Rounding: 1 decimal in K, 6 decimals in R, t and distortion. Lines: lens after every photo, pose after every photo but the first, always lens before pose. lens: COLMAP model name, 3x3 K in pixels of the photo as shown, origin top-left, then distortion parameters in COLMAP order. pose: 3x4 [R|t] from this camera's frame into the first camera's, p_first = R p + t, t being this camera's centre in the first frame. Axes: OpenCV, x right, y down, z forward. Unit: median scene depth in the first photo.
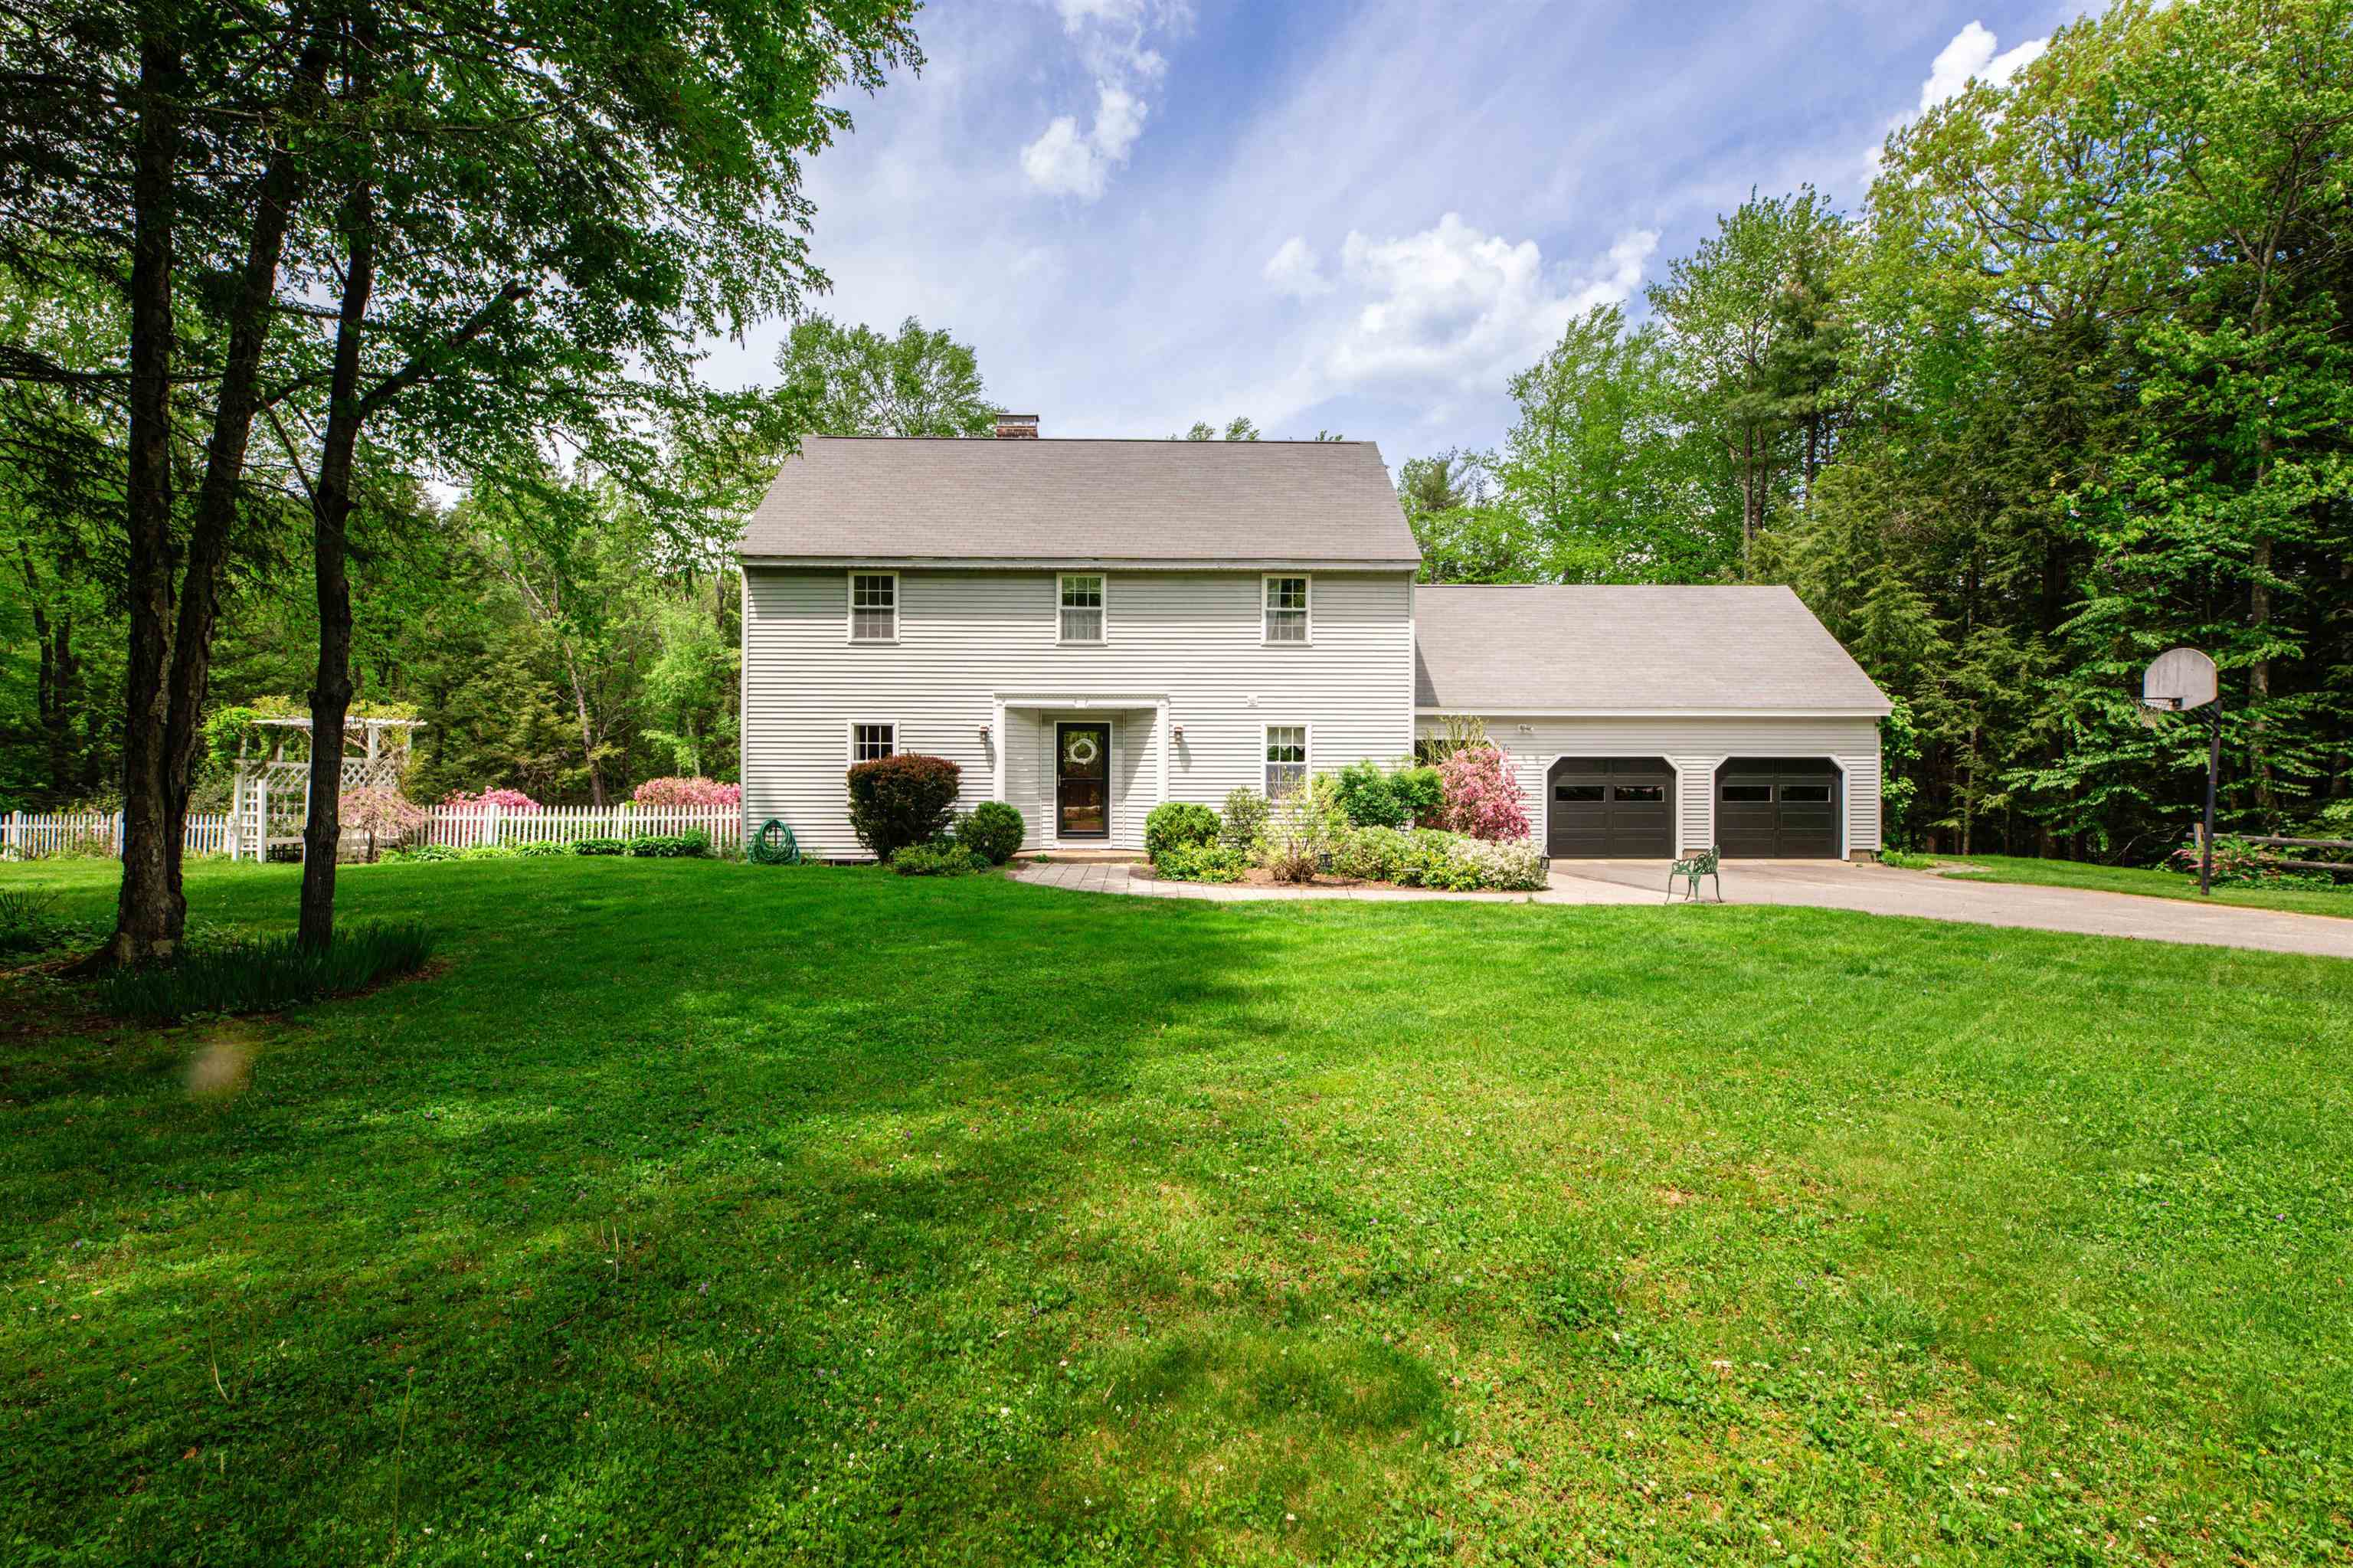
lens RADIAL K [[1122.2, 0, 1176.8], [0, 1122.2, 789.9], [0, 0, 1]] dist [0.001808, 0.000071]
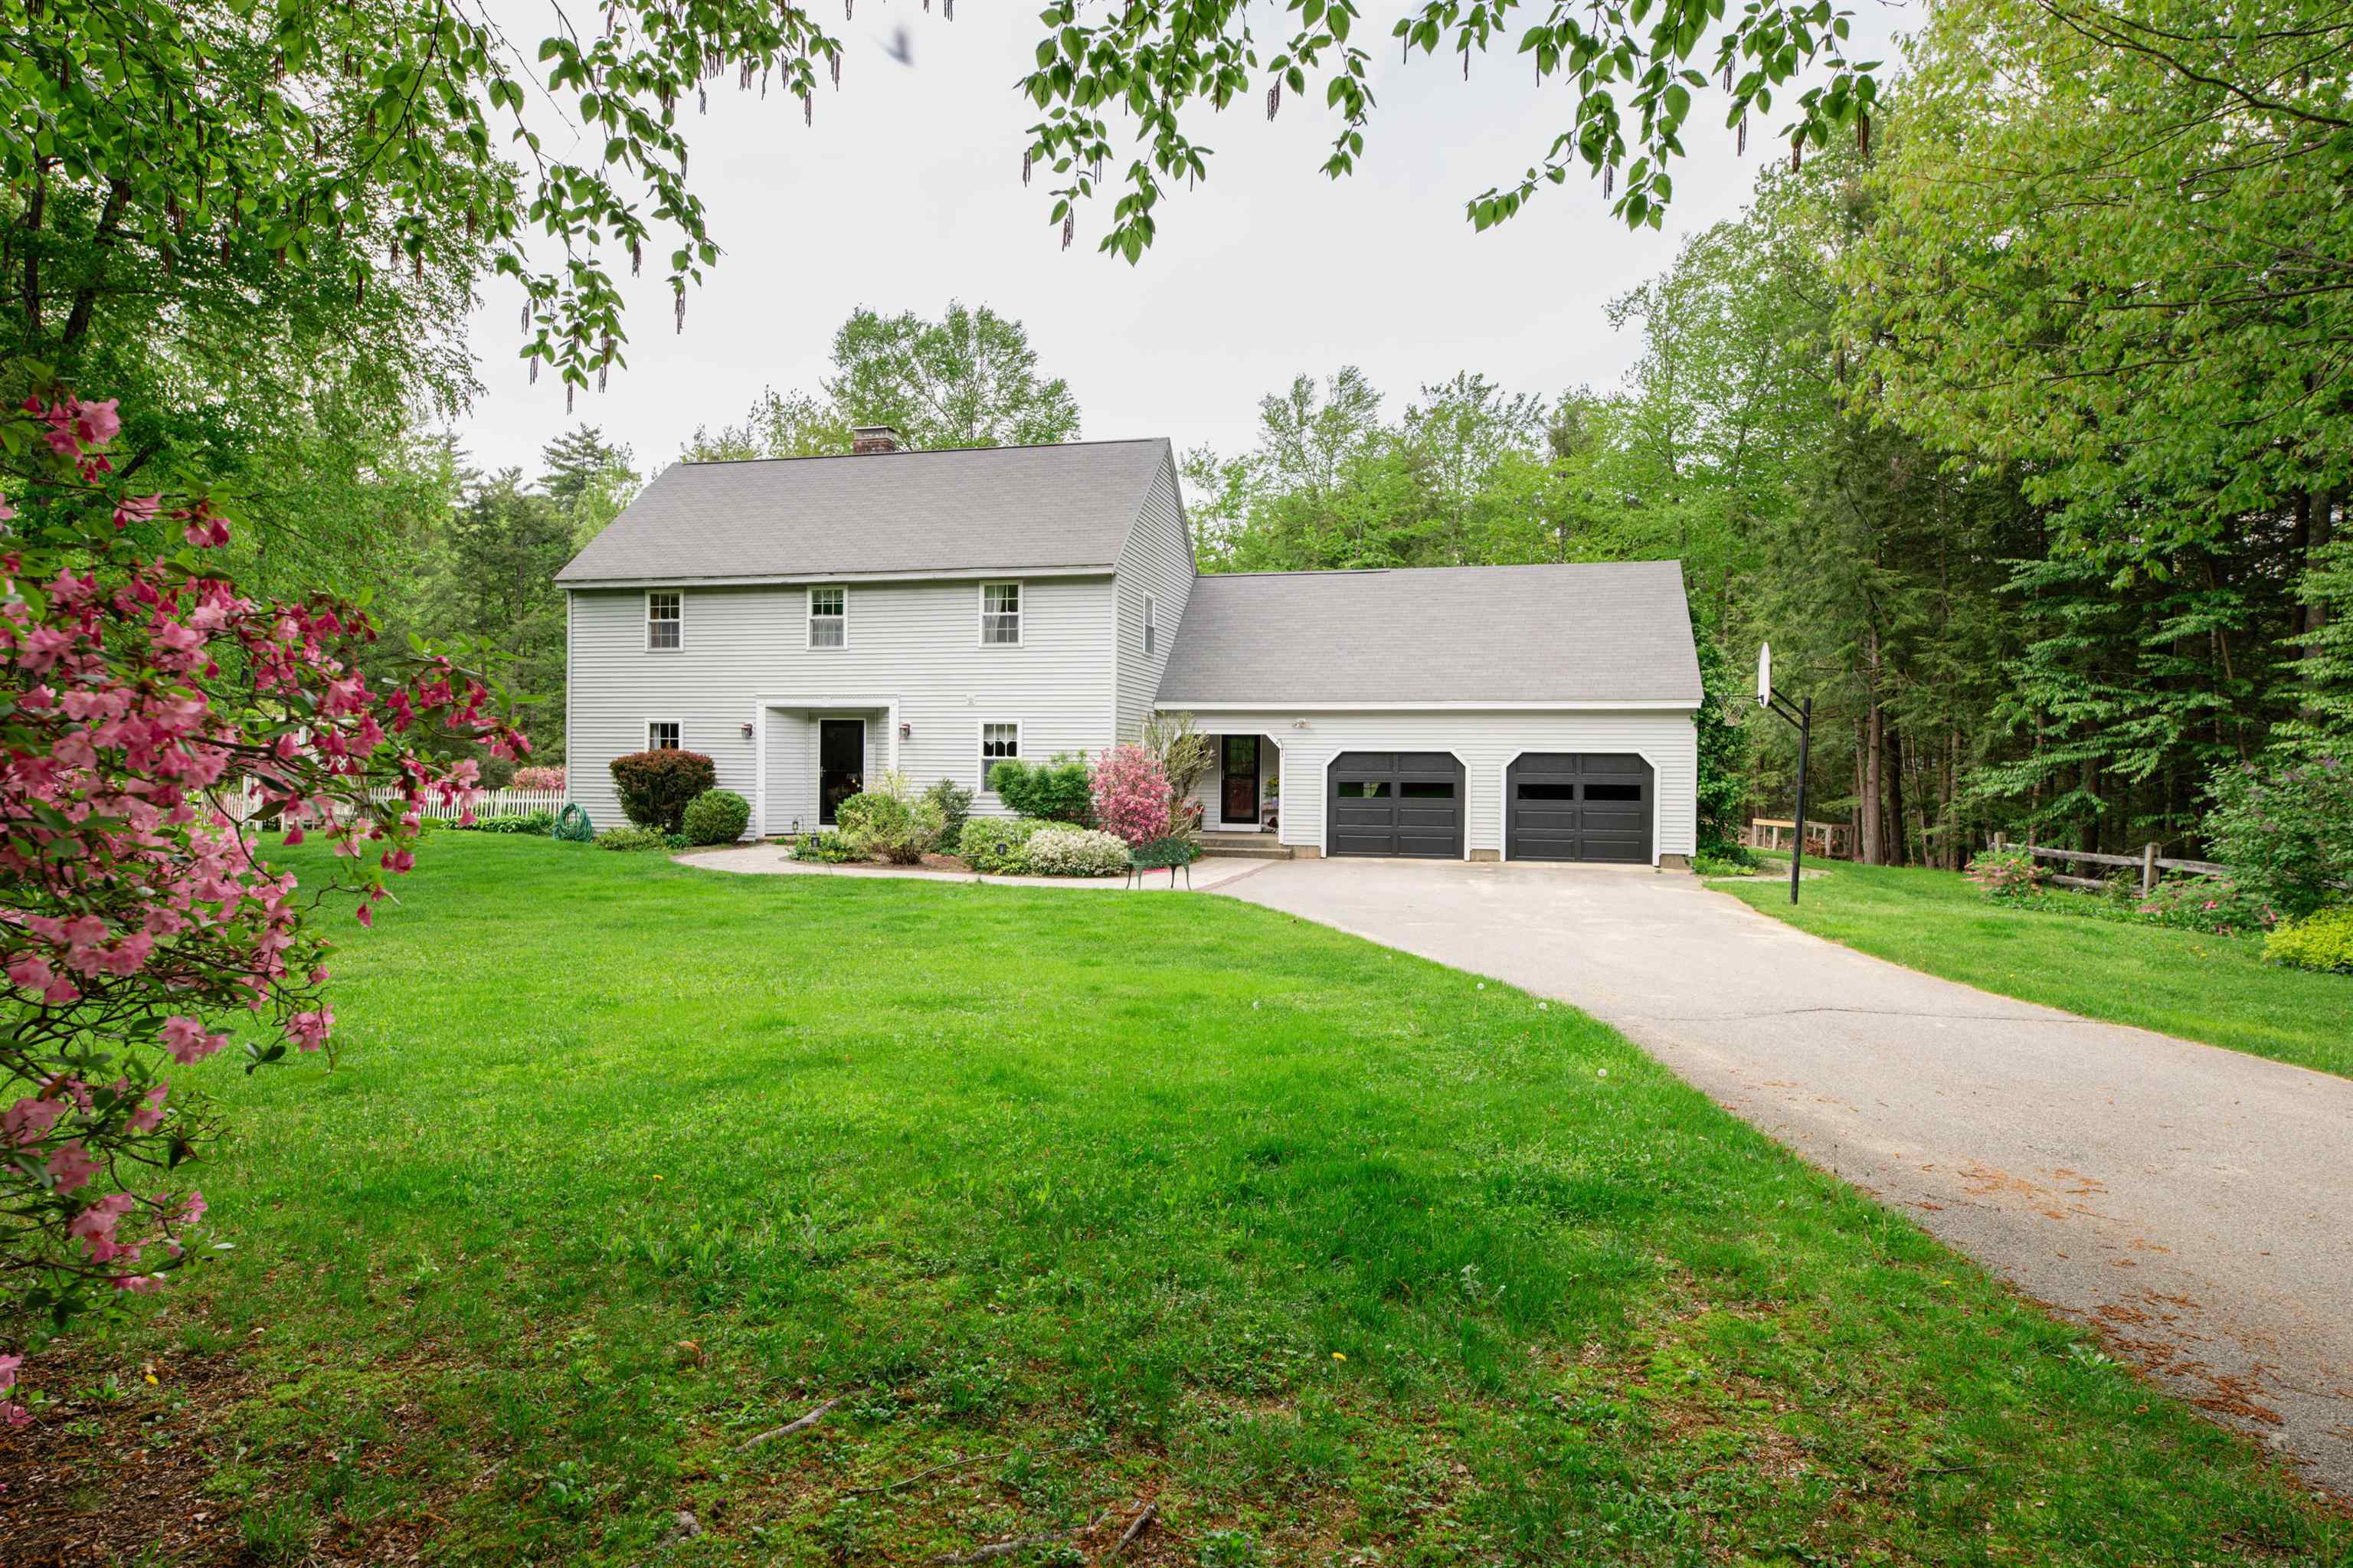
lens RADIAL K [[1361.9, 0, 1176.2], [0, 1361.9, 777.7], [0, 0, 1]] dist [0.001804, 0.000017]
pose [[0.958964, 0.008894, -0.283390, 0.622873], [-0.009581, 0.999954, -0.001039, -0.005003], [0.283367, 0.003712, 0.959004, -0.190755]]
